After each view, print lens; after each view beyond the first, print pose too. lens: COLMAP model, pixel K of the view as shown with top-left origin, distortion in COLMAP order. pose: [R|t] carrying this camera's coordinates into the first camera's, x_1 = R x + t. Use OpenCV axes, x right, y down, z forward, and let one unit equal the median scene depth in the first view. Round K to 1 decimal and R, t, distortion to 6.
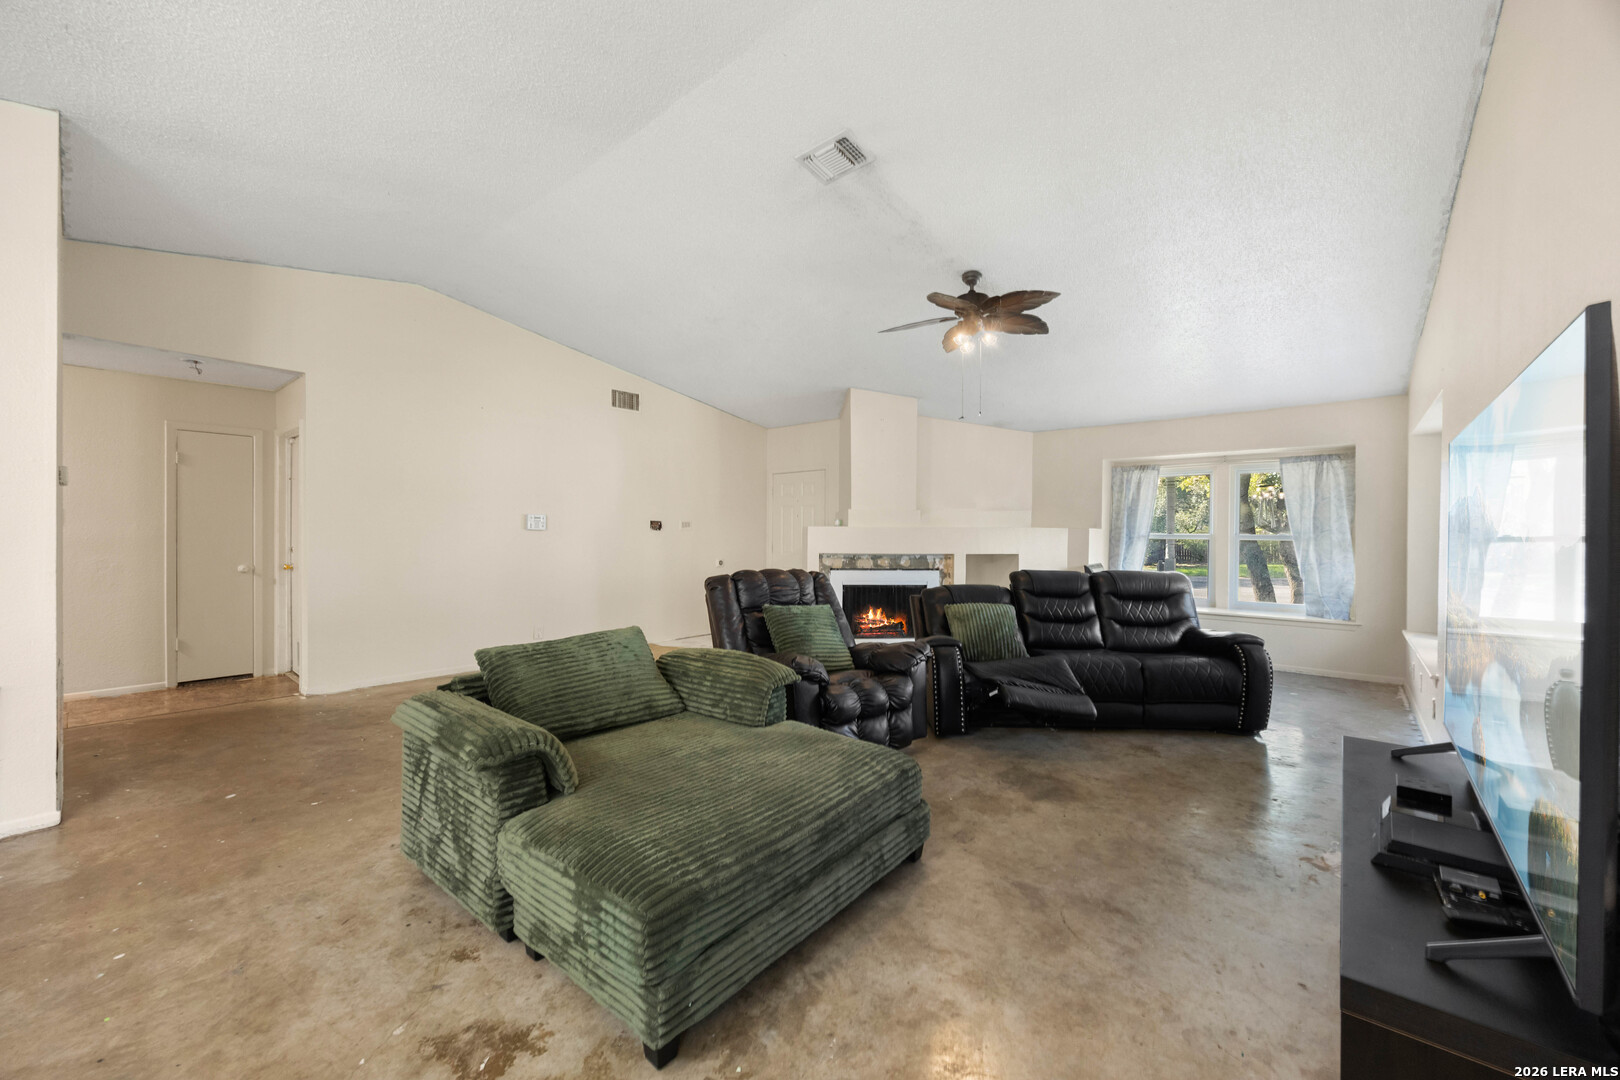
lens RADIAL K [[633.5, 0, 807.3], [0, 633.5, 537.0], [0, 0, 1]] dist [-0.001156, -0.000177]
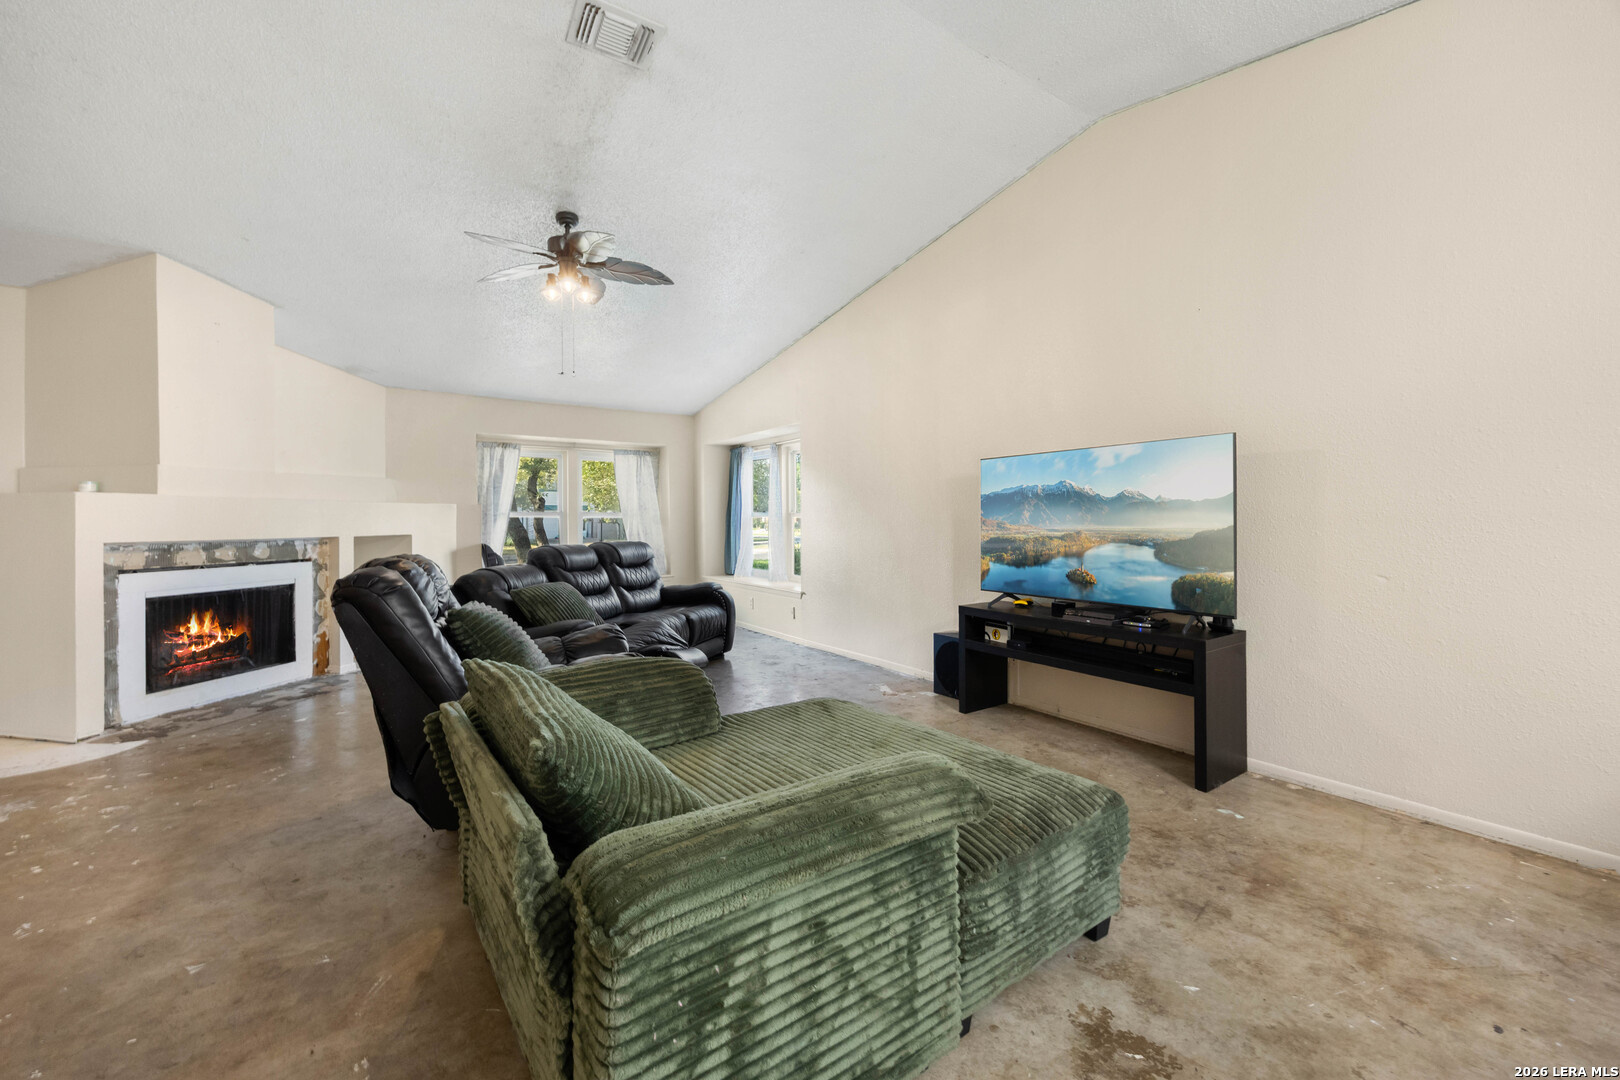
lens RADIAL K [[646.9, 0, 823.4], [0, 646.9, 520.4], [0, 0, 1]] dist [0.008223, 0.000046]
pose [[0.237809, -0.007205, 0.971285, -0.359818], [0.013082, 0.999906, 0.004214, 0.012075], [-0.971224, 0.011704, 0.237880, 0.284020]]
